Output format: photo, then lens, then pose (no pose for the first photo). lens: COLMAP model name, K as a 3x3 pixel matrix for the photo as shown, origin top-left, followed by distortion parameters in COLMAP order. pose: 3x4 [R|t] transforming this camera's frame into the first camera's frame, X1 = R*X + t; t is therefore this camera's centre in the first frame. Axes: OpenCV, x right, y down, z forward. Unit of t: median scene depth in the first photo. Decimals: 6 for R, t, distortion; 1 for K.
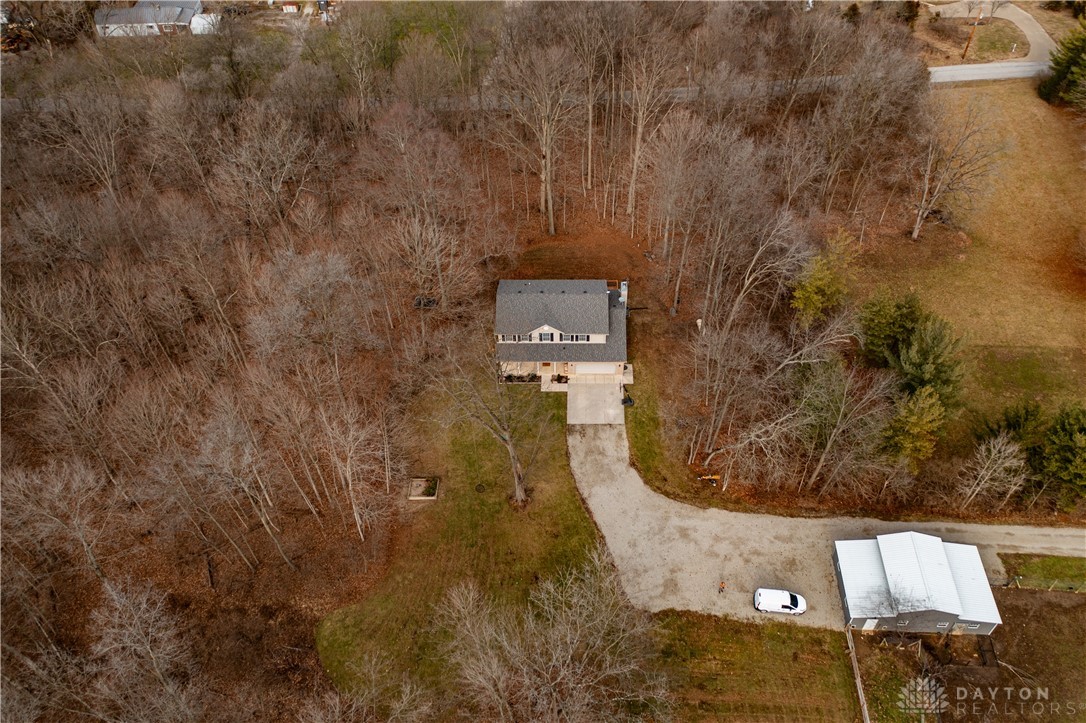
lens RADIAL K [[852.2, 0, 543.0], [0, 852.2, 361.5], [0, 0, 1]] dist [-0.002924, 0.005305]
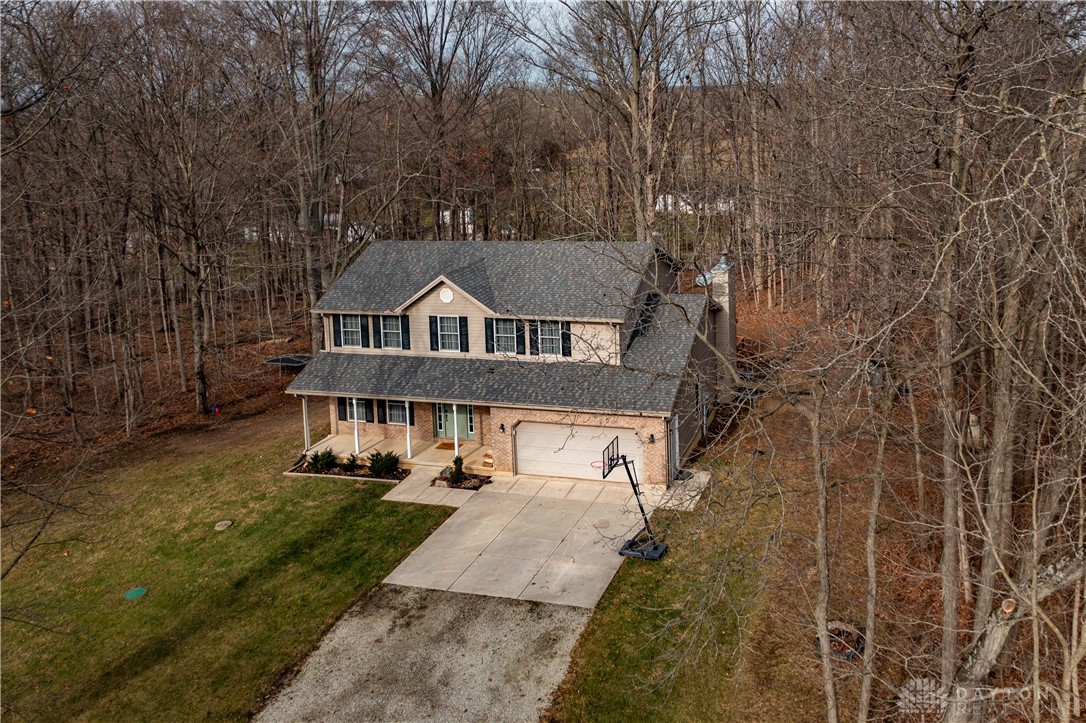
lens RADIAL K [[912.0, 0, 631.2], [0, 912.0, 153.2], [0, 0, 1]] dist [0.005668, -0.008835]
pose [[0.962772, -0.001664, -0.270310, 0.179195], [-0.181572, 0.736826, -0.651245, 0.146752], [0.200255, 0.676081, 0.709093, 0.755759]]
